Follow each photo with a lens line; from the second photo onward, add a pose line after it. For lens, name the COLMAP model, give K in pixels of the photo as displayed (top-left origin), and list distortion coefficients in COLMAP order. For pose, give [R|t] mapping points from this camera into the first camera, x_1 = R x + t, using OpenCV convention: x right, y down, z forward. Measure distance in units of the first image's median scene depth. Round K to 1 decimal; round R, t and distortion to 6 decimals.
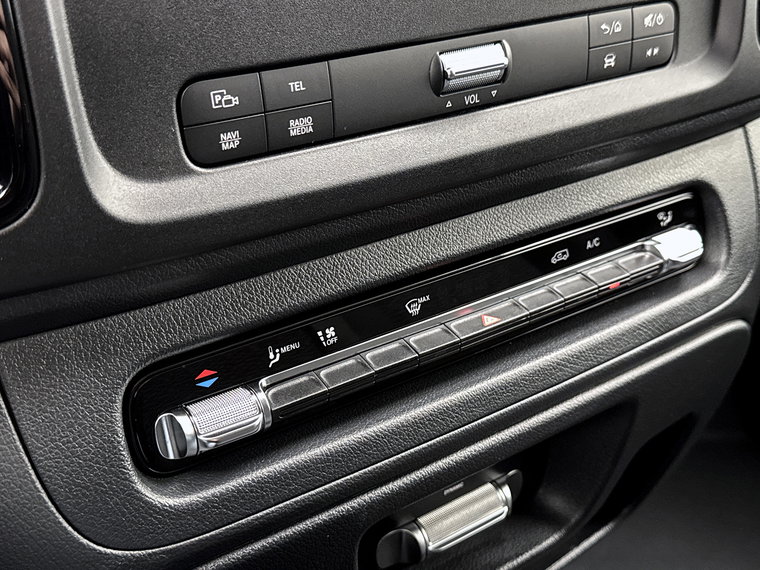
lens RADIAL K [[912.8, 0, 386.3], [0, 912.8, 303.2], [0, 0, 1]] dist [0.074742, 0.000000]
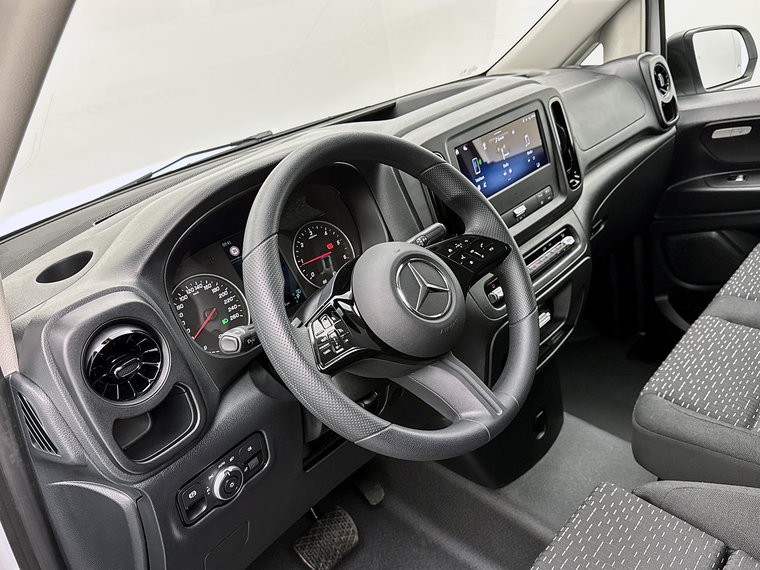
lens RADIAL K [[642.3, 0, 373.1], [0, 642.3, 285.5], [0, 0, 1]] dist [0.007418, -0.026860]
pose [[0.952493, -0.281950, 0.115161, -1.080951], [0.297363, 0.942657, -0.151567, 0.364918], [-0.065824, 0.178611, 0.981716, -2.055175]]
